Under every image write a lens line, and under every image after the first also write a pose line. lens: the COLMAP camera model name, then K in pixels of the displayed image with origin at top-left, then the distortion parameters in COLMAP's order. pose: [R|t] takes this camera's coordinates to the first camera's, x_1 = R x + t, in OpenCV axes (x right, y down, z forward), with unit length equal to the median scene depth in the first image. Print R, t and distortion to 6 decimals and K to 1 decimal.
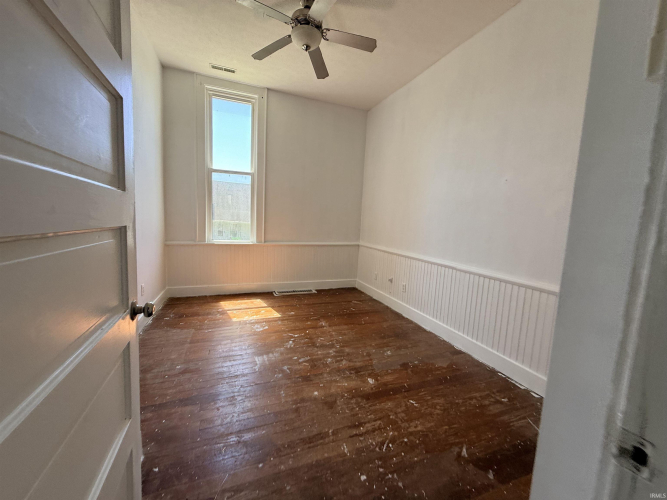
lens RADIAL K [[266.2, 0, 332.9], [0, 266.2, 249.8], [0, 0, 1]] dist [0.000404, -0.000030]
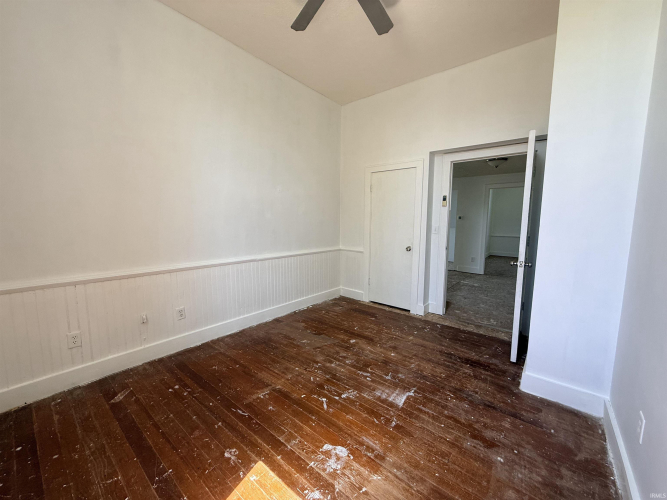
lens RADIAL K [[266.2, 0, 332.9], [0, 266.2, 249.8], [0, 0, 1]] dist [0.000404, -0.000030]
pose [[-0.498918, -0.150273, 0.853521, -0.704394], [0.065058, 0.975579, 0.209792, -0.199412], [-0.864204, 0.160197, -0.476958, 1.306932]]
